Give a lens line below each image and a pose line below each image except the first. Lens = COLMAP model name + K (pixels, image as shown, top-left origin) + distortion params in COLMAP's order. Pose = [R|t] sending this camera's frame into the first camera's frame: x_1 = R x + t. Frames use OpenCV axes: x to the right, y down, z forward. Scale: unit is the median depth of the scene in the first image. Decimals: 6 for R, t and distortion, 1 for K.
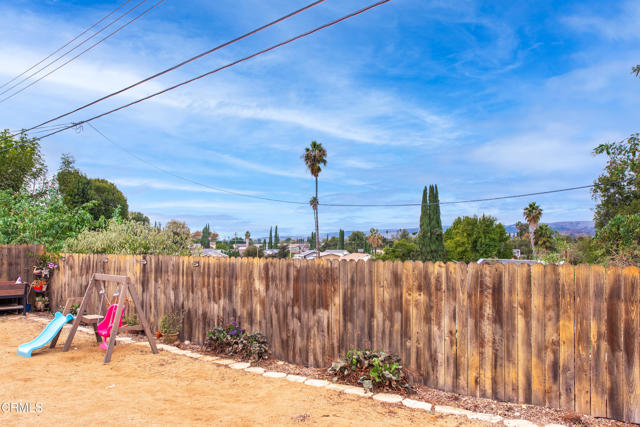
lens RADIAL K [[450.9, 0, 320.0], [0, 450.9, 213.5], [0, 0, 1]] dist [0.036964, 0.000218]
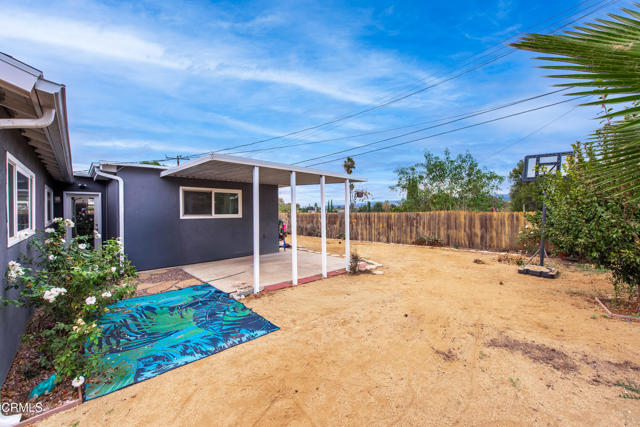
lens RADIAL K [[258.9, 0, 320.0], [0, 258.9, 213.5], [0, 0, 1]] dist [-0.000188, -0.000070]
pose [[0.989709, -0.008778, -0.142824, 0.211028], [0.020450, 0.996548, 0.080456, -0.083885], [0.141625, -0.082549, 0.986473, -1.360369]]
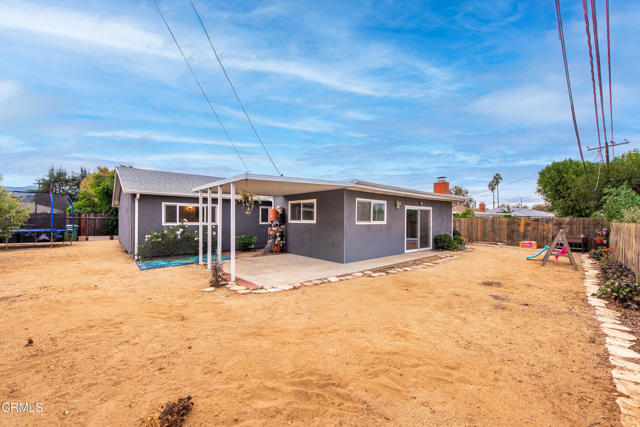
lens RADIAL K [[256.2, 0, 319.4], [0, 256.2, 222.6], [0, 0, 1]] dist [-0.000929, -0.000278]
pose [[-0.233782, -0.002702, -0.972285, 1.019258], [0.062309, 0.997899, -0.017755, 0.056639], [0.970290, -0.064733, -0.233122, 0.236556]]
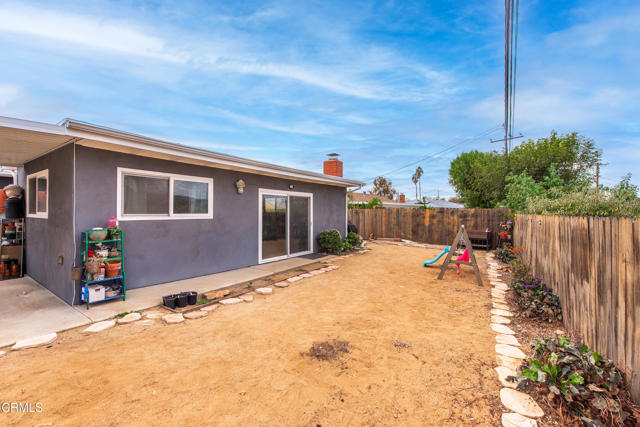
lens RADIAL K [[277.0, 0, 320.0], [0, 277.0, 213.5], [0, 0, 1]] dist [0.001063, -0.000067]
pose [[0.022183, -0.006010, -0.999736, 0.479147], [0.069032, 0.997604, -0.004465, 0.073629], [0.997368, -0.068915, 0.022545, 0.574199]]
